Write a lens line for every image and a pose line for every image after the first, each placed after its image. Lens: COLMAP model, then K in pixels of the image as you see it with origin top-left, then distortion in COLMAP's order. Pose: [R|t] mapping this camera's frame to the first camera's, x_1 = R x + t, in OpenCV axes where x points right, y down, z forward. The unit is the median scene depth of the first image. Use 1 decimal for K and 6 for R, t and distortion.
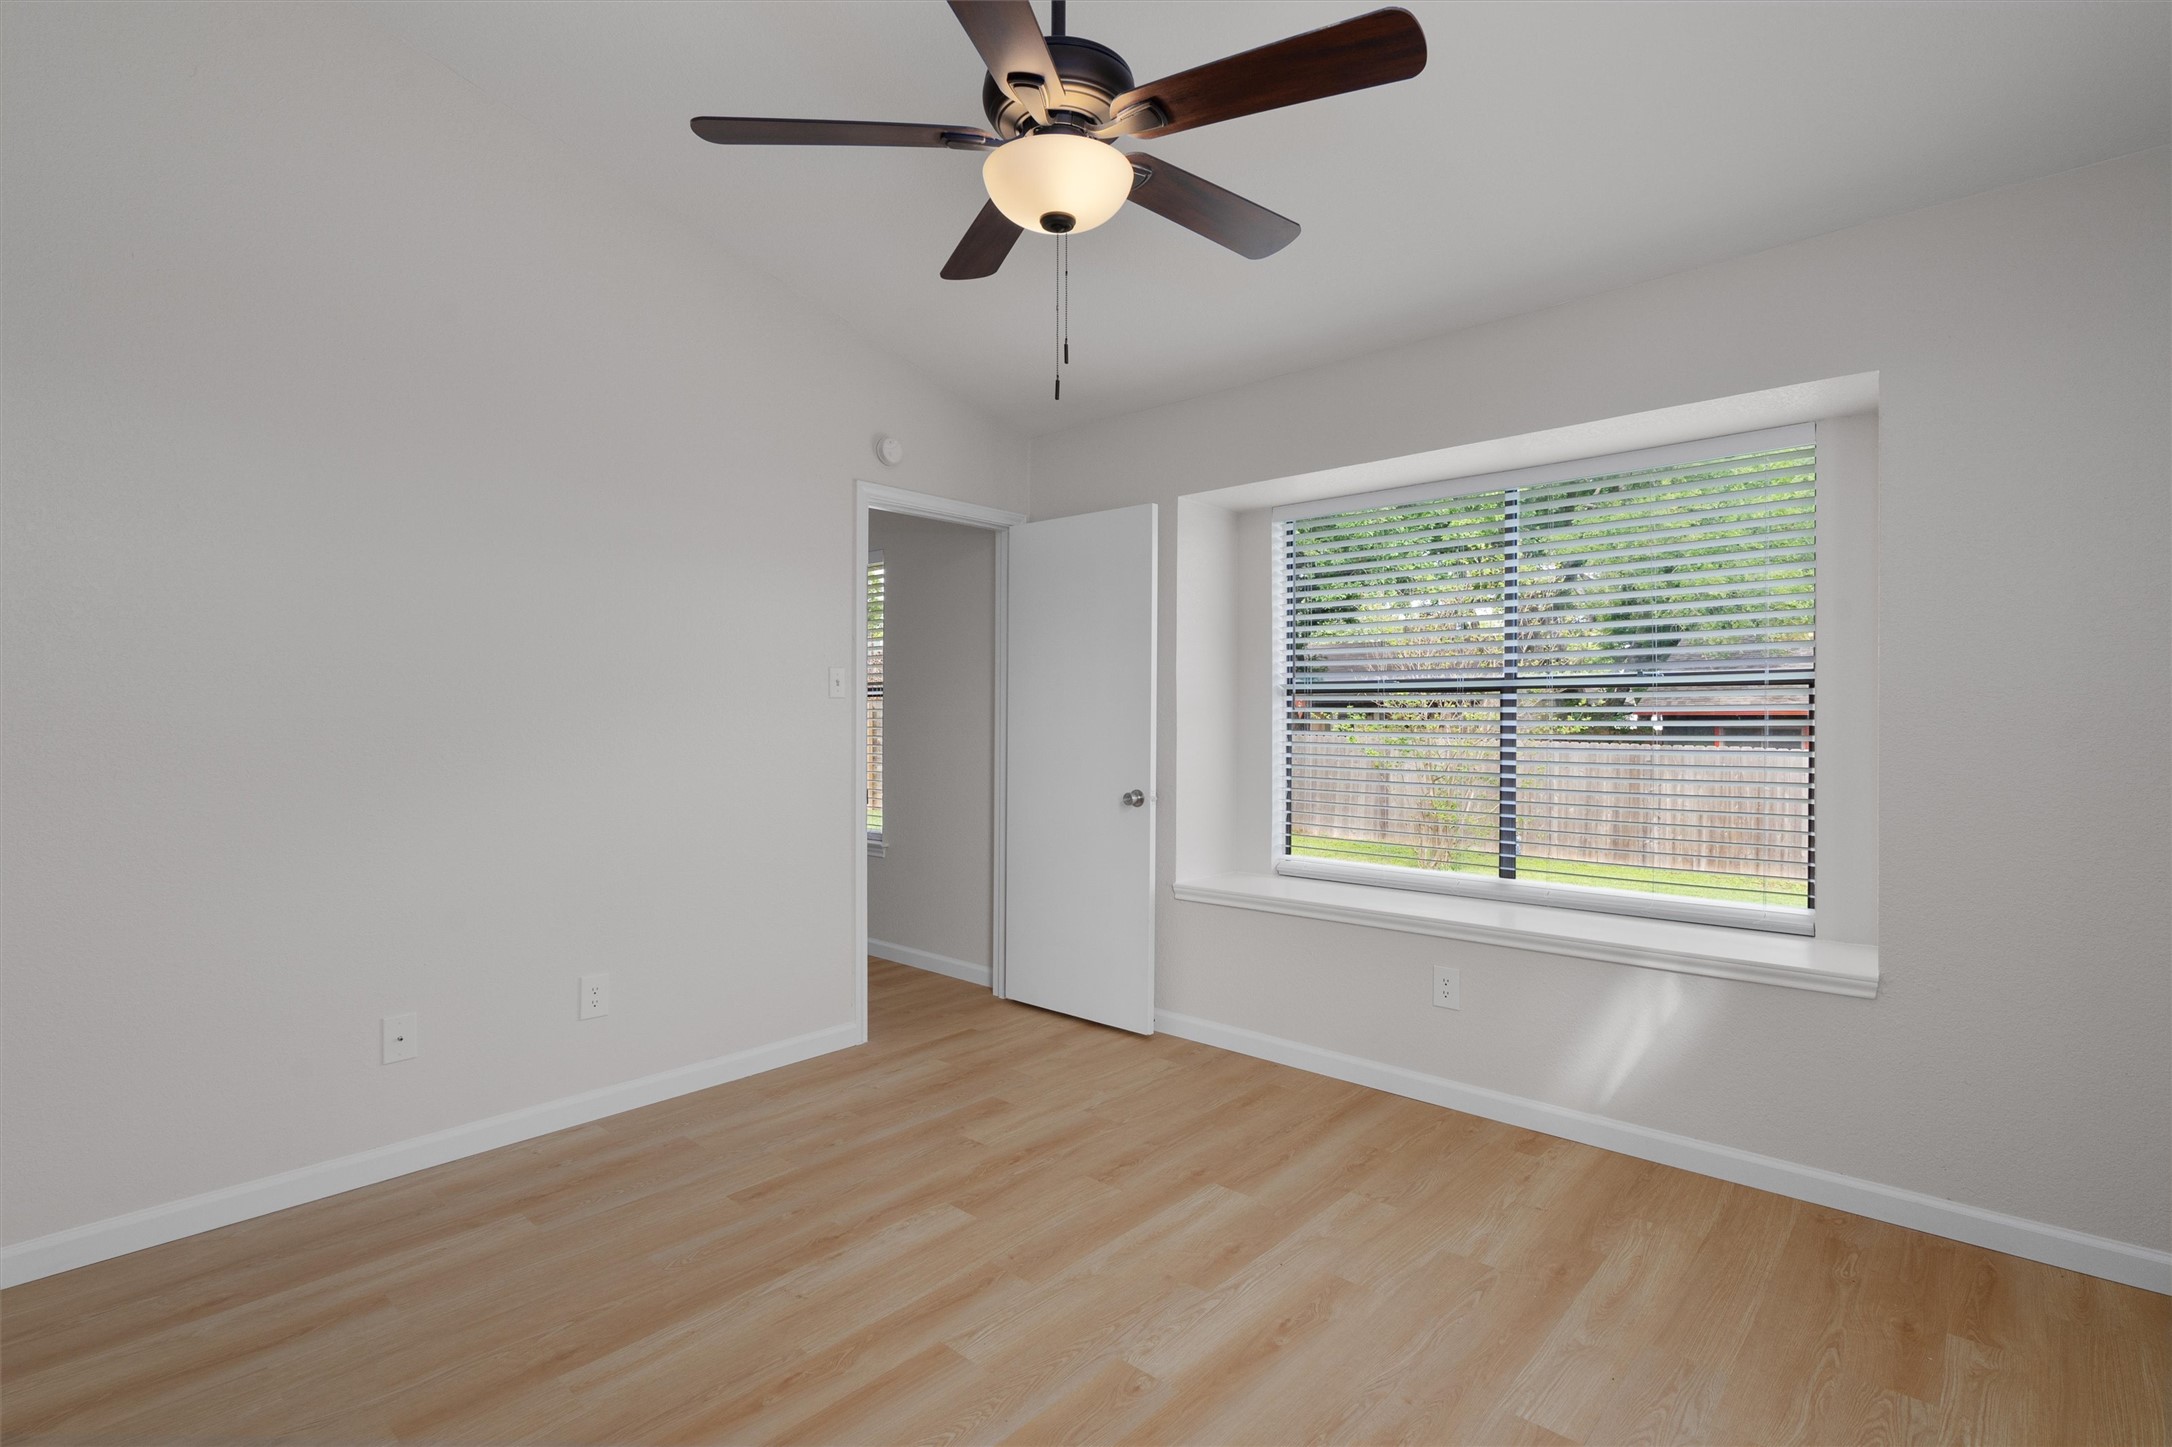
lens RADIAL K [[986.0, 0, 1077.3], [0, 986.0, 731.5], [0, 0, 1]] dist [-0.002262, 0.000454]
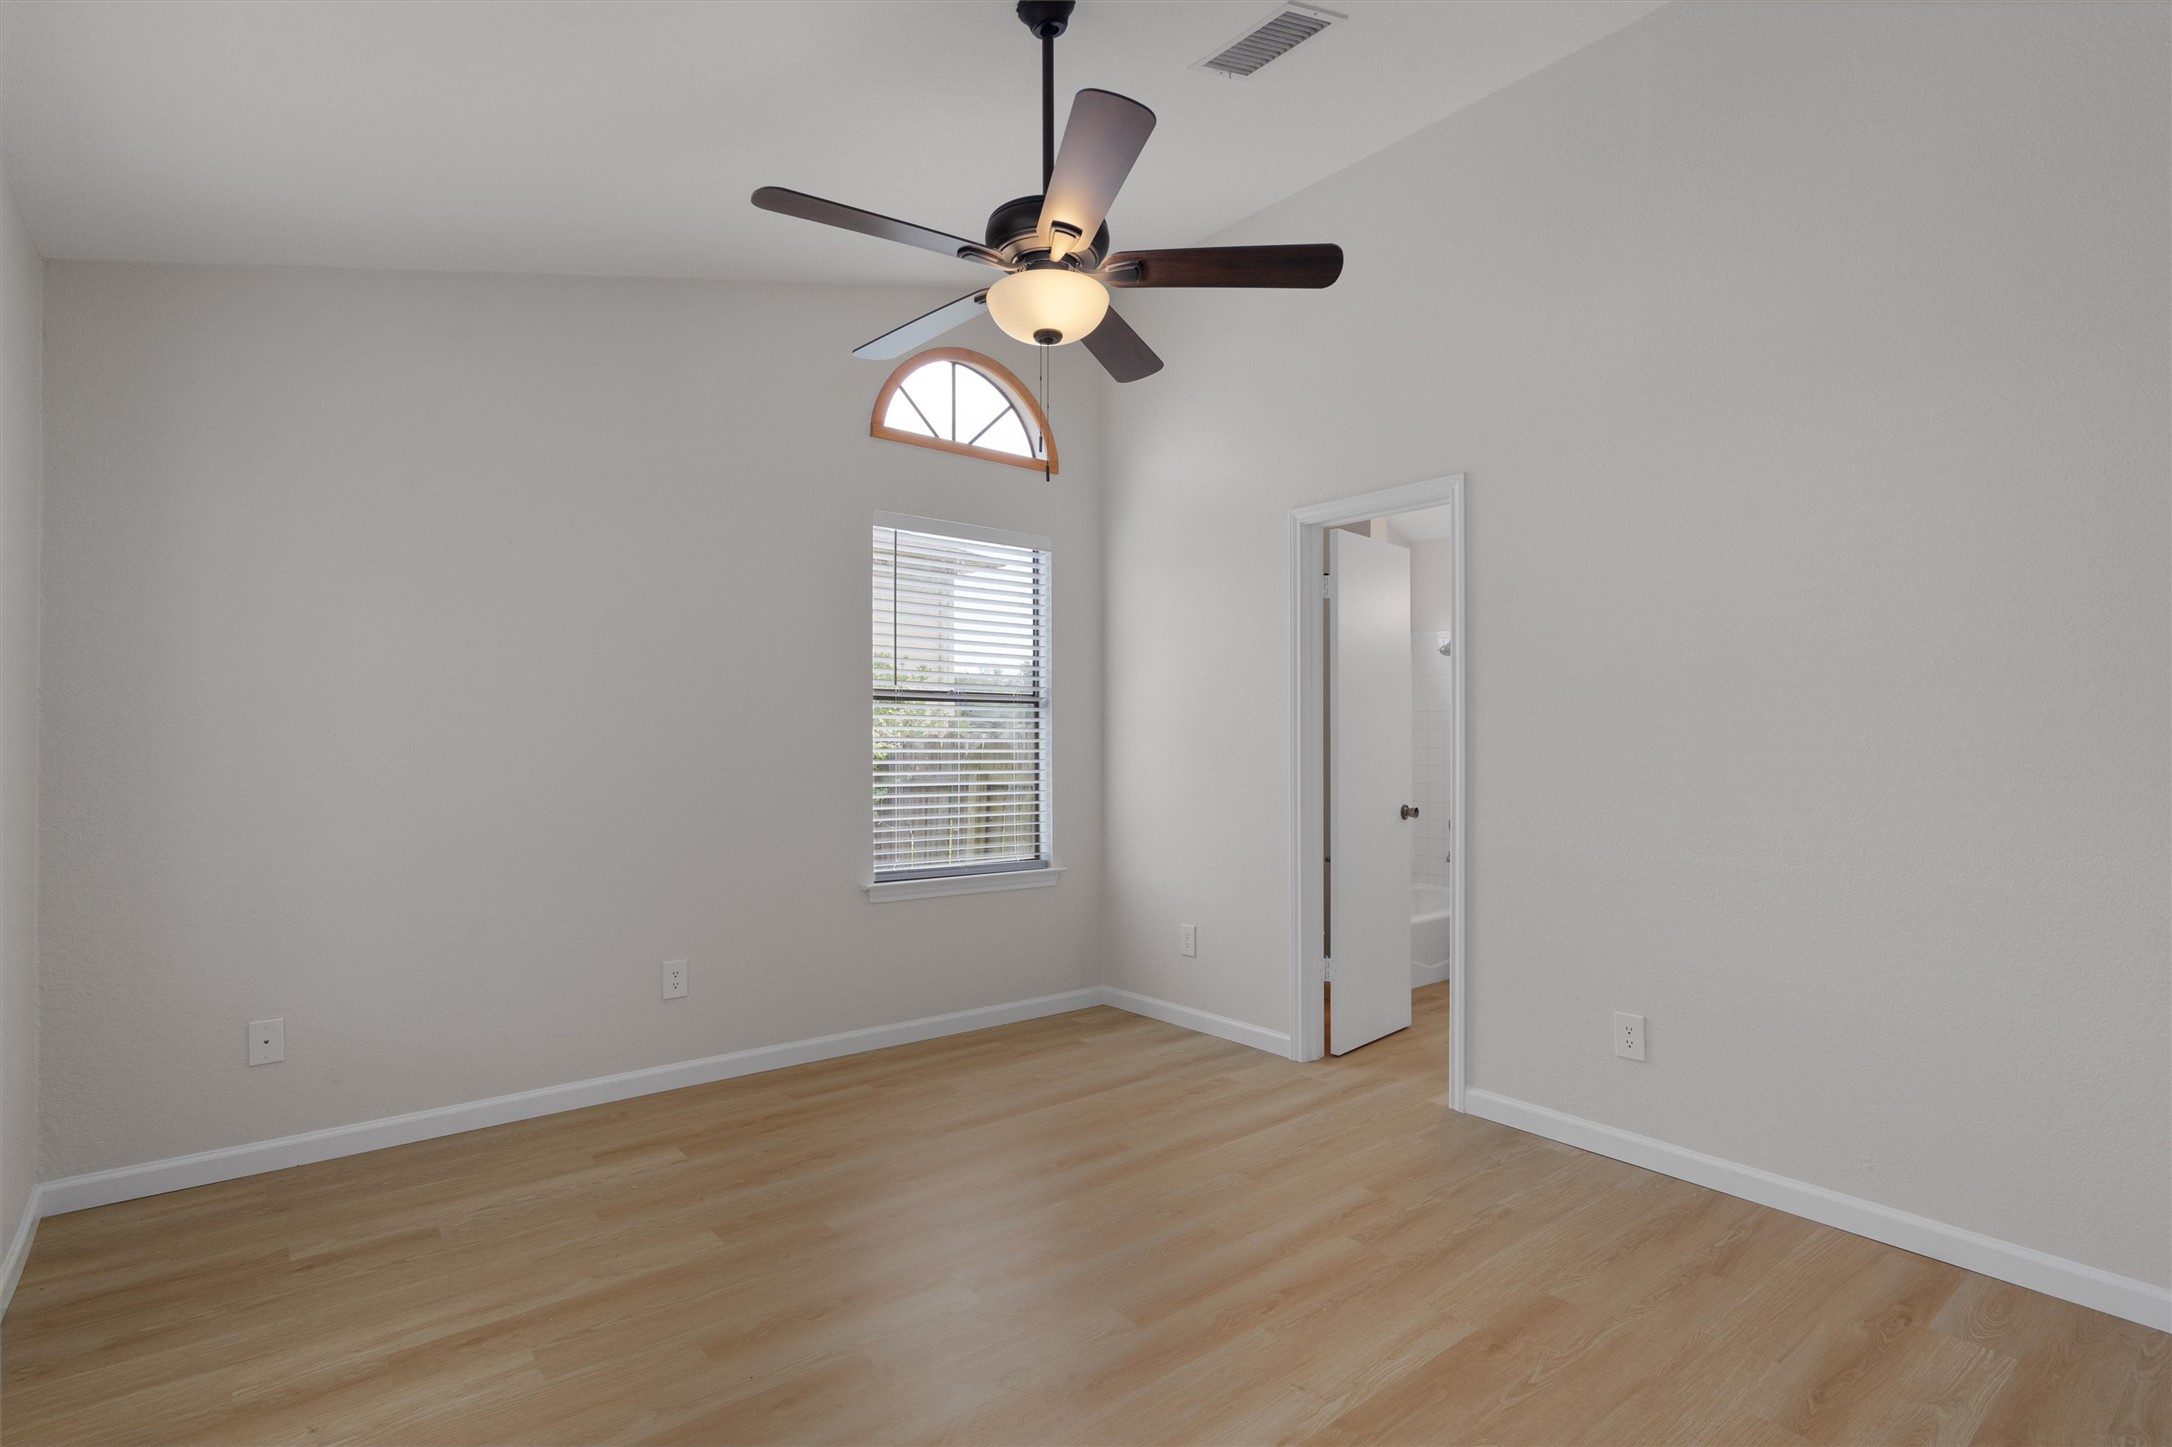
lens RADIAL K [[986.0, 0, 1077.3], [0, 986.0, 731.5], [0, 0, 1]] dist [-0.002262, 0.000454]
pose [[-0.986547, -0.002060, 0.163464, -0.228067], [-0.001681, 0.999996, 0.002458, -0.026481], [-0.163468, 0.002150, -0.986546, 1.933596]]
